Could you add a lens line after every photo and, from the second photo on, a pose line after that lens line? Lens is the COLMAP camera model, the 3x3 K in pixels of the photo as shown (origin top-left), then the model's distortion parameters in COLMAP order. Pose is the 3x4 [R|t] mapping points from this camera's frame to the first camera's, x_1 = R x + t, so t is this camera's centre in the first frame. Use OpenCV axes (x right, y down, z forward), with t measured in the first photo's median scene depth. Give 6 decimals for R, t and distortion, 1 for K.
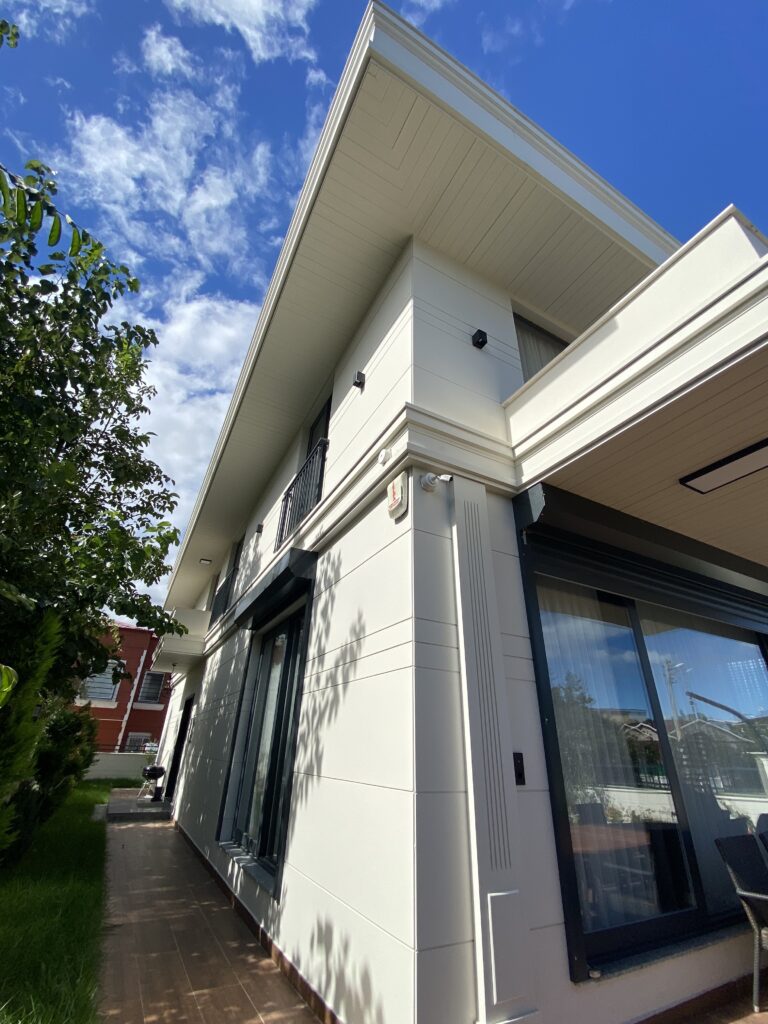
lens RADIAL K [[439.0, 0, 384.0], [0, 439.0, 512.0], [0, 0, 1]] dist [0.000893, -0.000047]
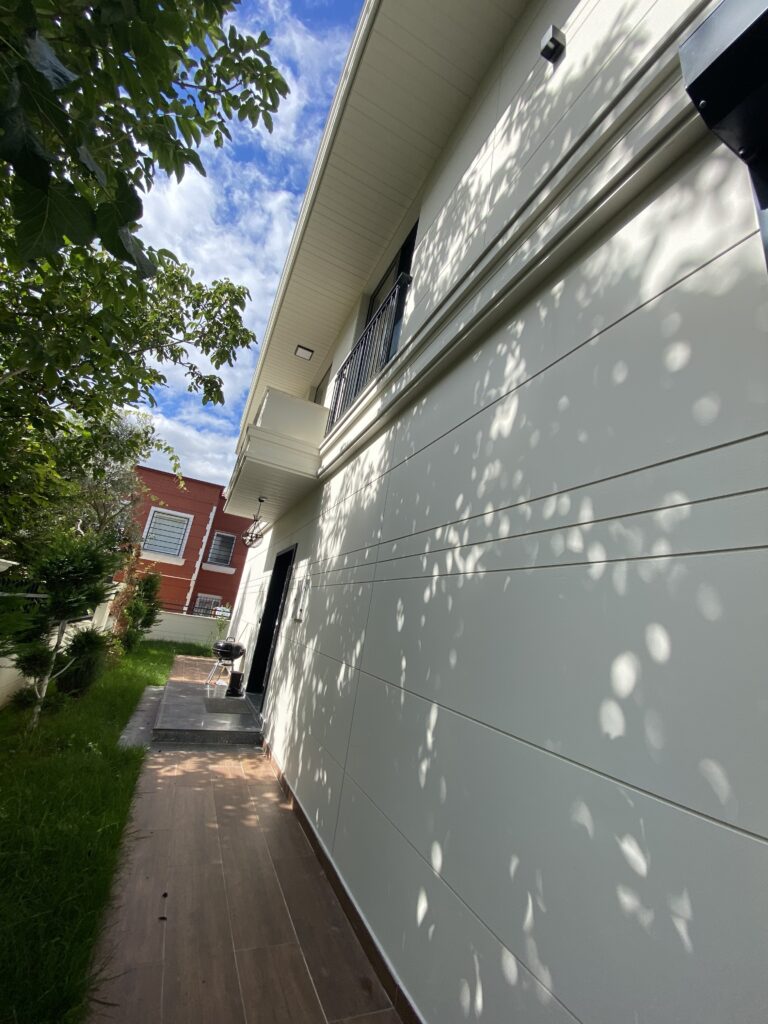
lens RADIAL K [[409.9, 0, 384.0], [0, 409.9, 512.0], [0, 0, 1]] dist [0.064651, -0.000009]
pose [[0.990644, 0.097535, -0.095452, -0.222976], [-0.074484, 0.972496, 0.220691, 0.200575], [0.114351, -0.211516, 0.970662, 0.405292]]
